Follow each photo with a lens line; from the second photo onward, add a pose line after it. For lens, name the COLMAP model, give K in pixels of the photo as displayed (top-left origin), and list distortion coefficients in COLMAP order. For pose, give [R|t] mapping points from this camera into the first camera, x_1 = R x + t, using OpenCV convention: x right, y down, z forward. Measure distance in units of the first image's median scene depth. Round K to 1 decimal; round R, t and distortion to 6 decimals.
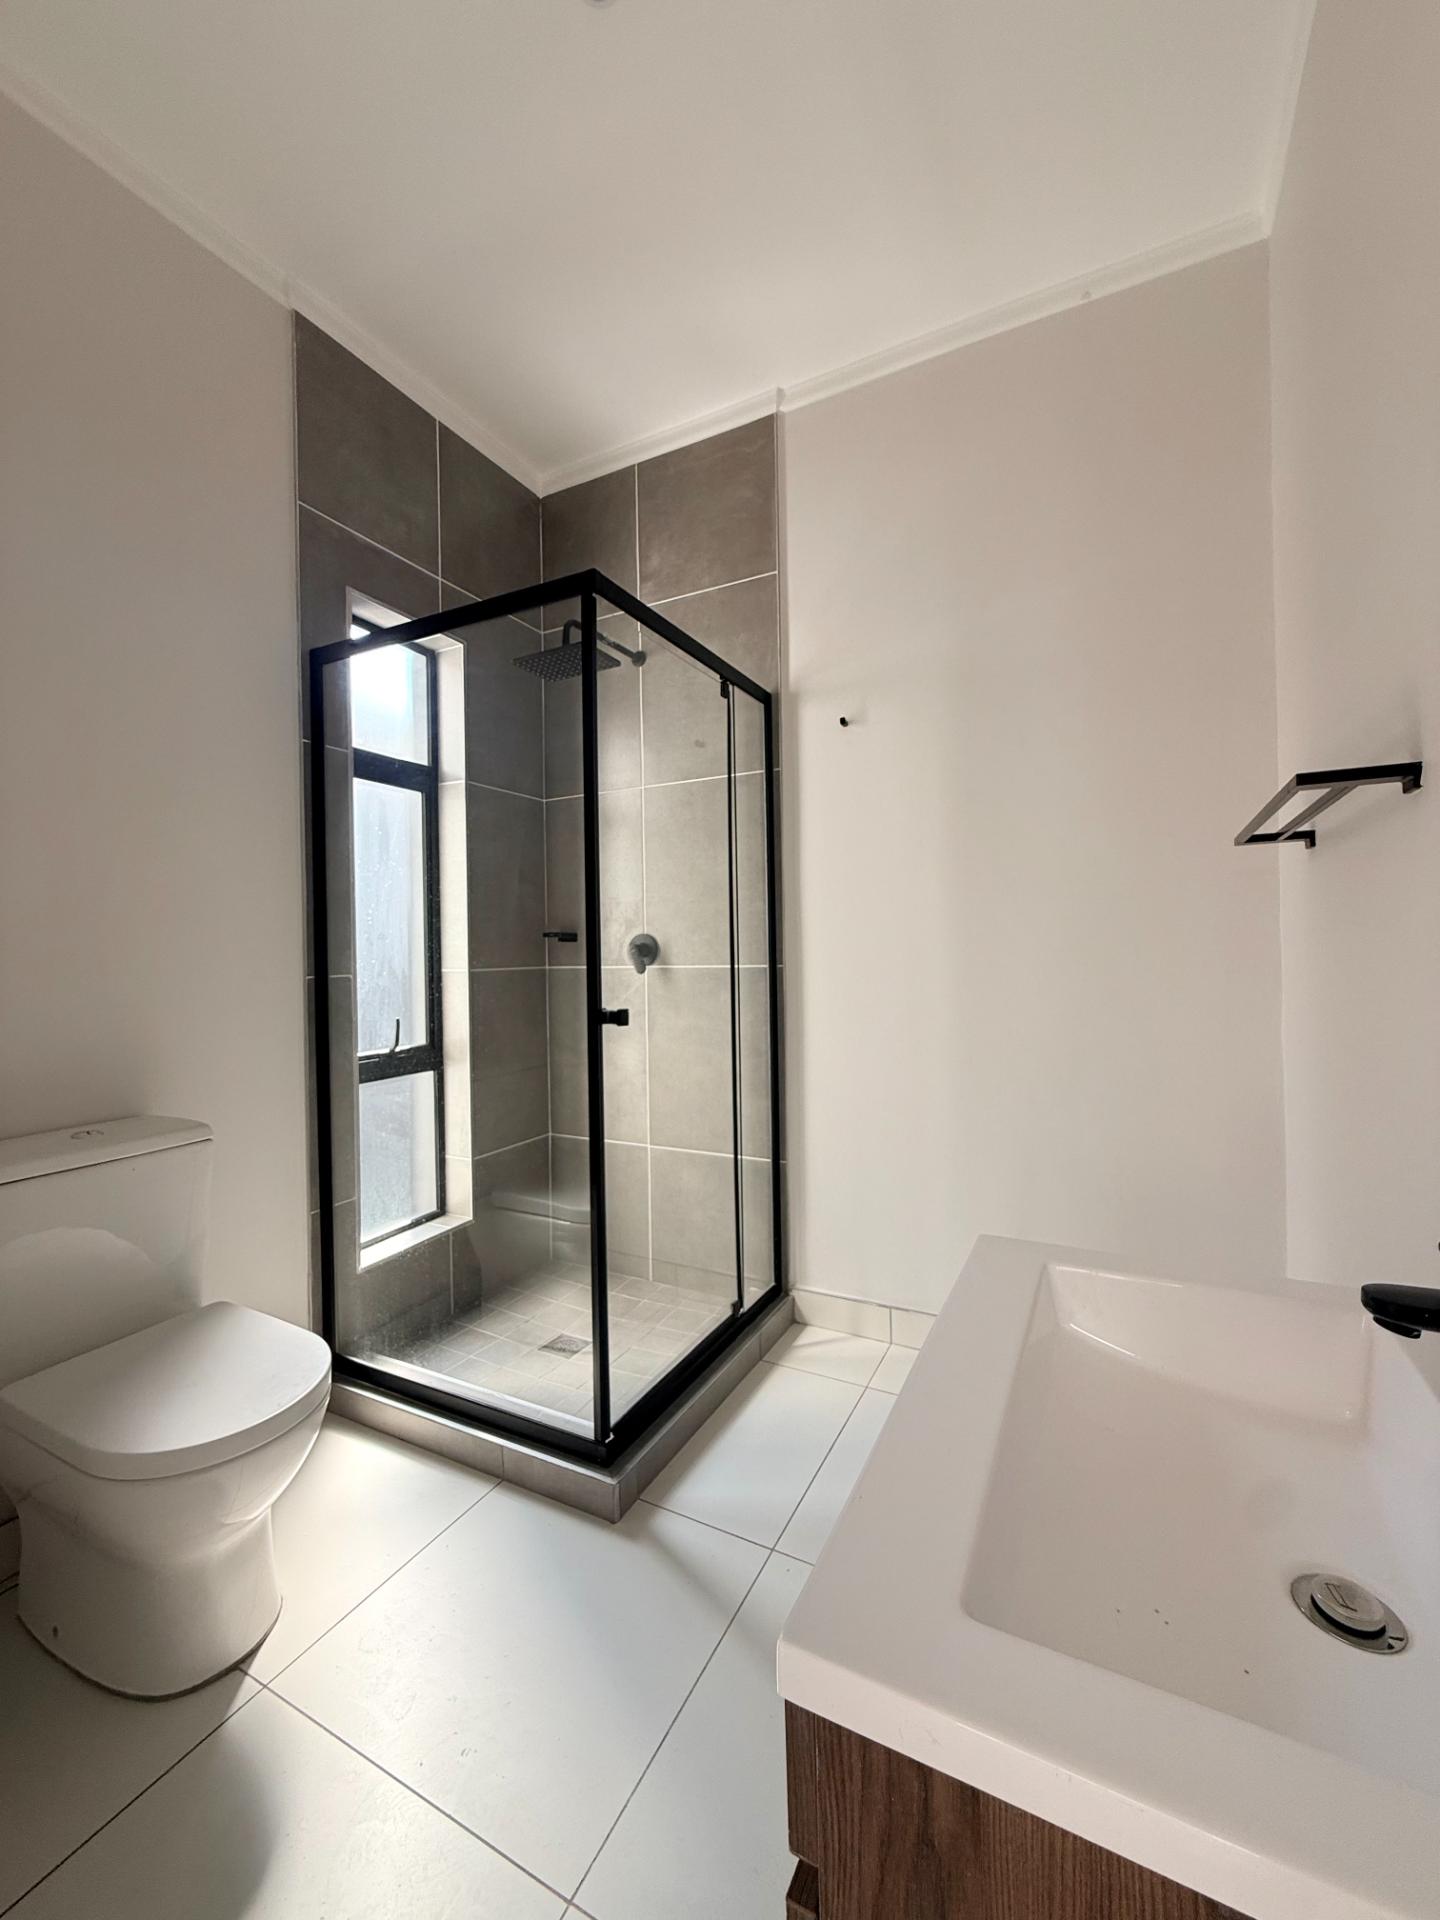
lens RADIAL K [[763.5, 0, 722.7], [0, 763.5, 957.4], [0, 0, 1]] dist [-0.000185, 0.000286]
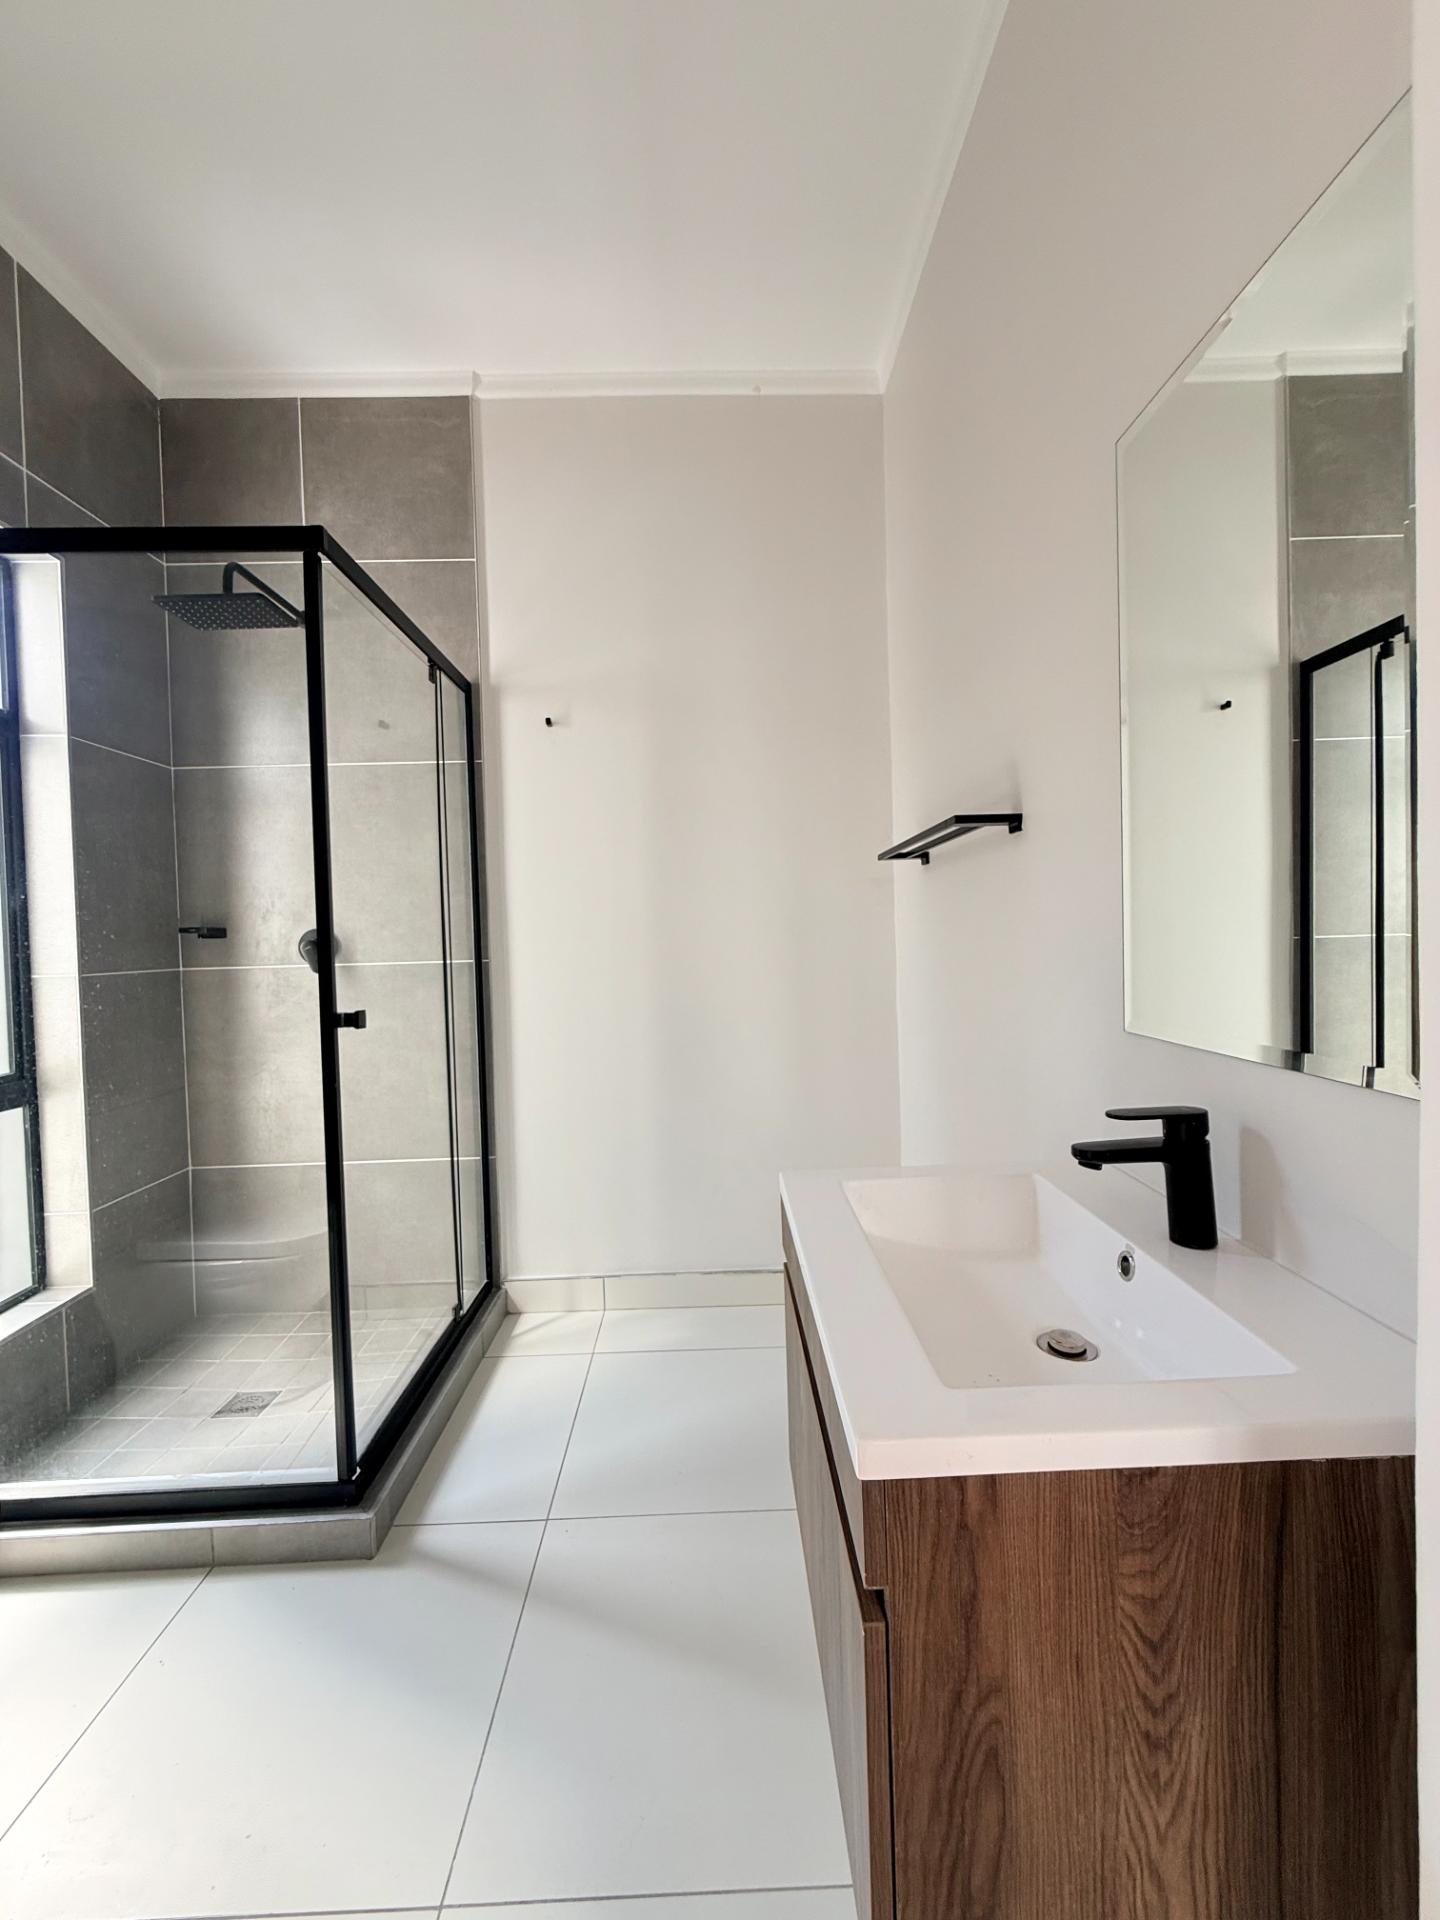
lens RADIAL K [[763.5, 0, 720.0], [0, 763.5, 958.7], [0, 0, 1]] dist [-0.000185, 0.000286]
pose [[0.878662, -0.022521, 0.476914, -0.133915], [0.017251, 0.999732, 0.015425, -0.001502], [-0.477133, -0.005326, 0.878815, -0.016185]]
